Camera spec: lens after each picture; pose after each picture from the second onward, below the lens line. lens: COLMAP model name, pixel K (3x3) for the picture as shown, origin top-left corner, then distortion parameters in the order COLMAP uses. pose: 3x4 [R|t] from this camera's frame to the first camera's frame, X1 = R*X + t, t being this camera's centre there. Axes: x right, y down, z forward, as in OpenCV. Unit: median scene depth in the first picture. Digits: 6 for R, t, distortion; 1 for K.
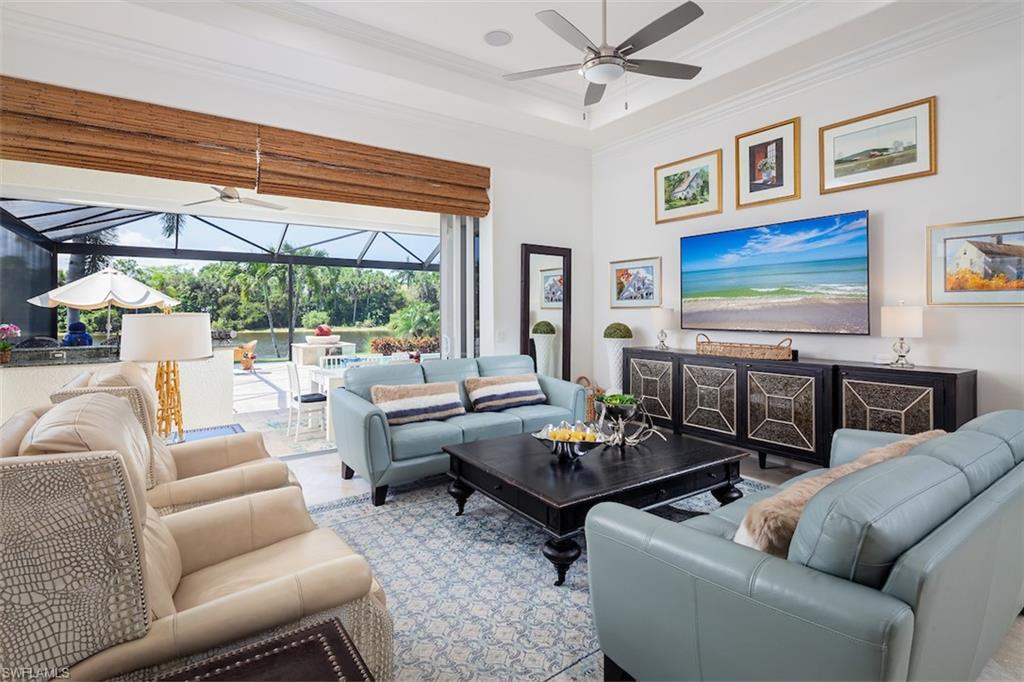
lens RADIAL K [[493.1, 0, 532.7], [0, 493.1, 300.6], [0, 0, 1]] dist [-0.002510, 0.001062]
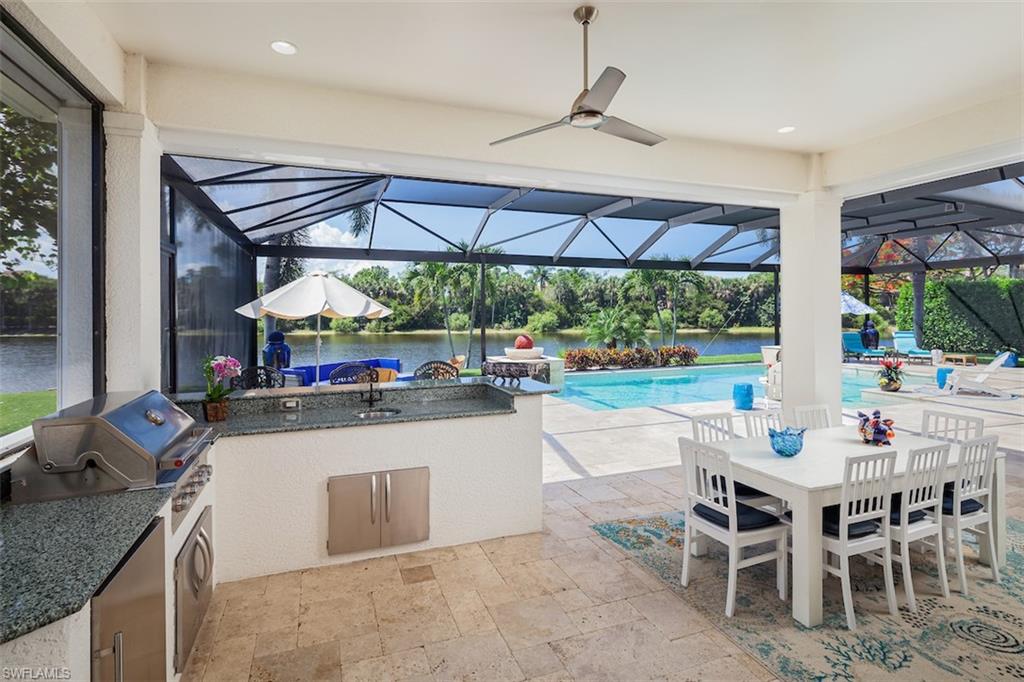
lens RADIAL K [[493.1, 0, 530.4], [0, 493.1, 311.5], [0, 0, 1]] dist [-0.002510, 0.001062]
pose [[0.972243, -0.002219, -0.233962, -0.207681], [0.007224, 0.999763, 0.020535, -0.007554], [0.233861, -0.021655, 0.972029, 0.184886]]
